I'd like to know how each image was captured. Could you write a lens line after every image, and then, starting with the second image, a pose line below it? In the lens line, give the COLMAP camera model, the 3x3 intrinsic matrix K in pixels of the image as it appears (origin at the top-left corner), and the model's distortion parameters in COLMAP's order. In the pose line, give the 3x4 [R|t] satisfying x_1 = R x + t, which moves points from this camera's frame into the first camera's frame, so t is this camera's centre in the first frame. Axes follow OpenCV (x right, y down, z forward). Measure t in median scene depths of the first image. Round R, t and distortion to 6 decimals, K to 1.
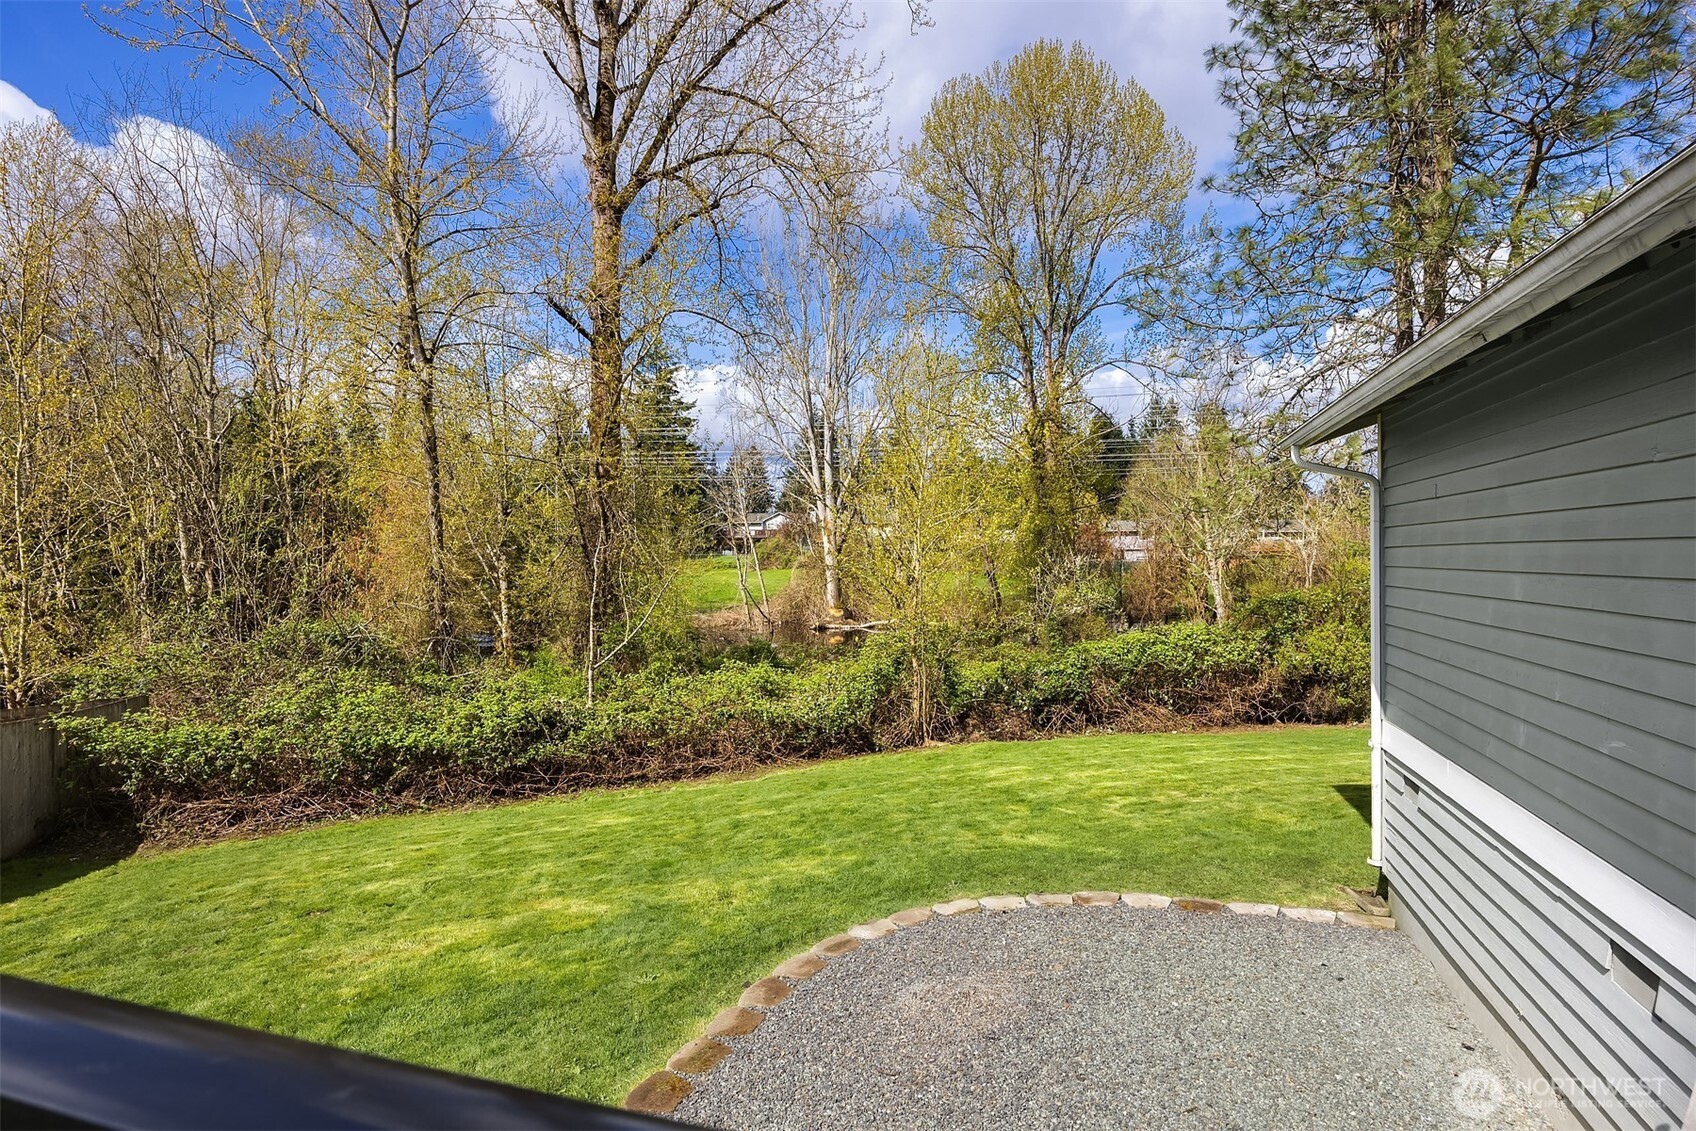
lens RADIAL K [[865.4, 0, 840.9], [0, 865.4, 554.6], [0, 0, 1]] dist [-0.002073, 0.000196]
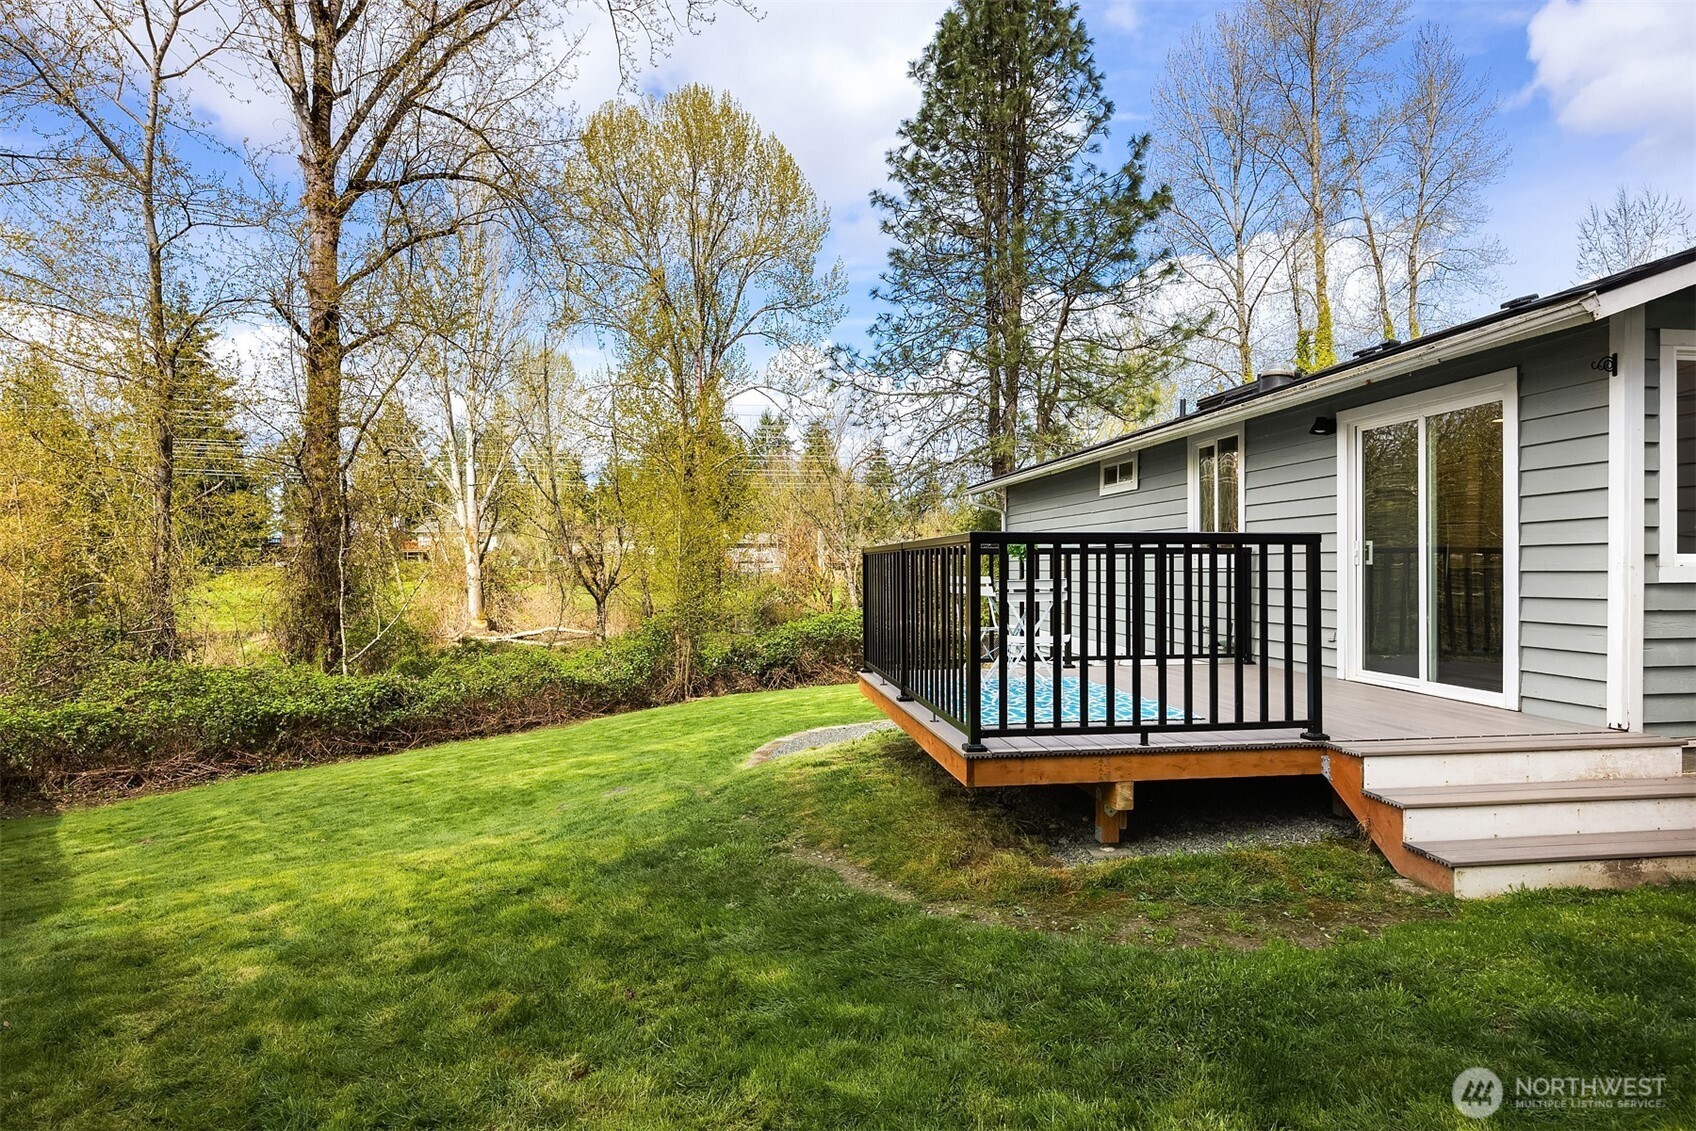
lens RADIAL K [[925.1, 0, 852.2], [0, 925.1, 572.6], [0, 0, 1]] dist [0.001492, -0.000663]
pose [[0.901045, -0.002550, 0.433718, -0.287930], [0.000627, 0.999989, 0.004576, 0.021783], [-0.433725, -0.003852, 0.901037, -0.365716]]
